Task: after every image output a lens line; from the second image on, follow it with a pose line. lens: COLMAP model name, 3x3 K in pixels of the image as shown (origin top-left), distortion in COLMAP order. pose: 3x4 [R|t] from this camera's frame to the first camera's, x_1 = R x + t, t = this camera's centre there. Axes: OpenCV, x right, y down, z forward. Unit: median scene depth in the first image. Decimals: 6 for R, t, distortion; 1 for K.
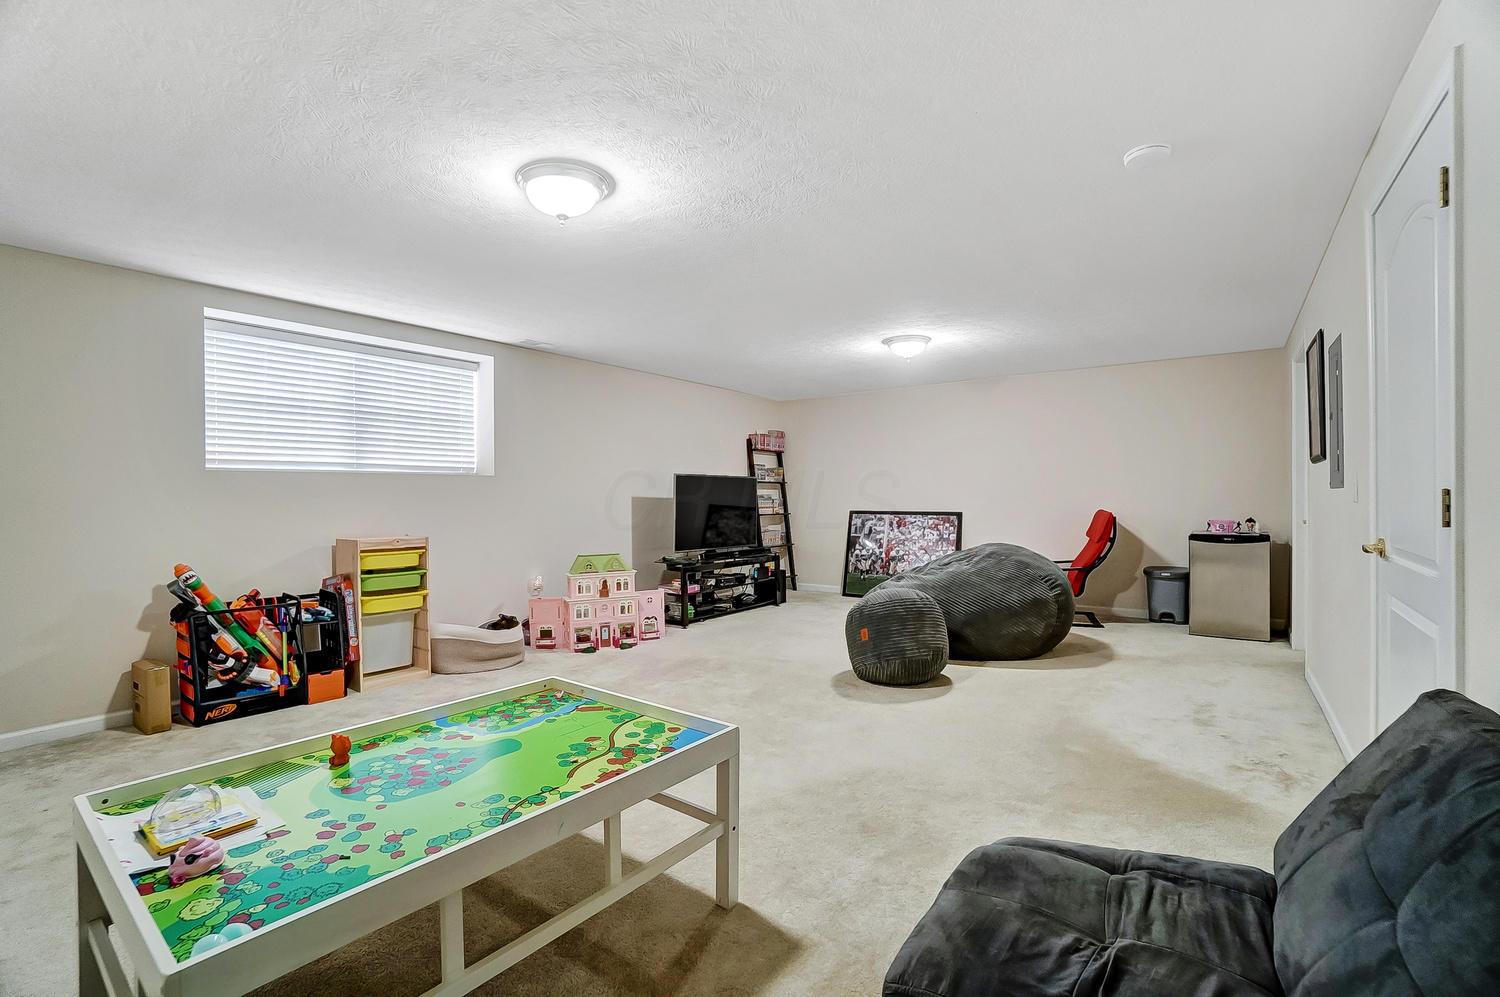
lens RADIAL K [[658.8, 0, 733.4], [0, 658.8, 506.1], [0, 0, 1]] dist [-0.043308, 0.000533]
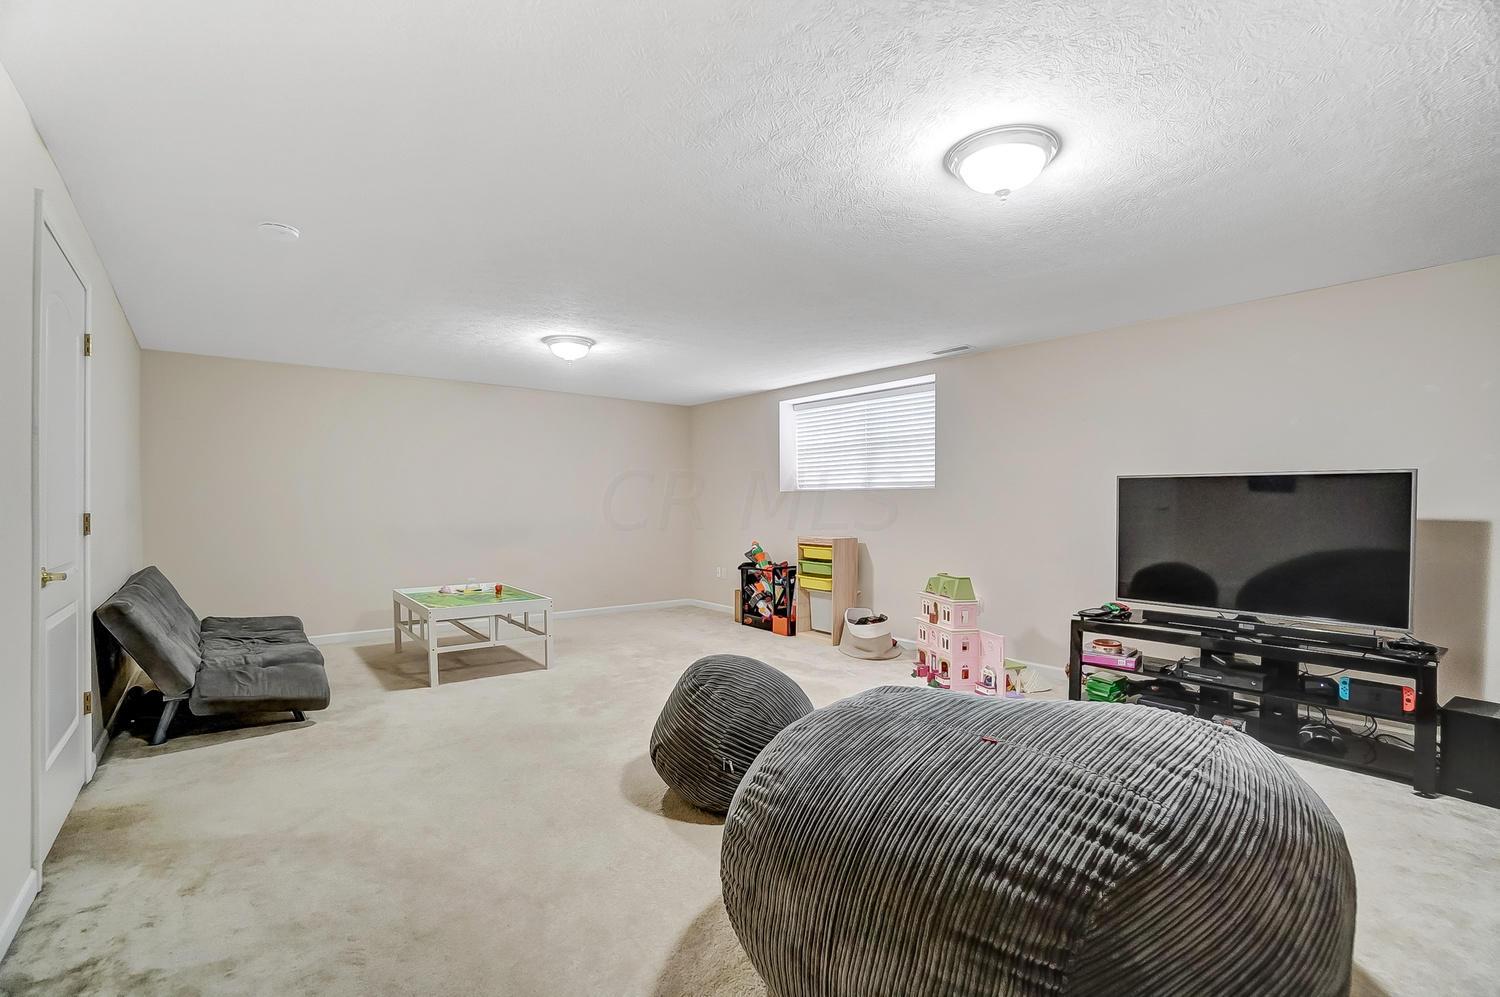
lens RADIAL K [[658.8, 0, 733.4], [0, 658.8, 506.1], [0, 0, 1]] dist [-0.043308, 0.000533]
pose [[-0.227594, 0.022362, -0.973499, 0.949568], [-0.002319, 0.999721, 0.023507, -0.054306], [0.973753, 0.007608, -0.227479, 1.211622]]
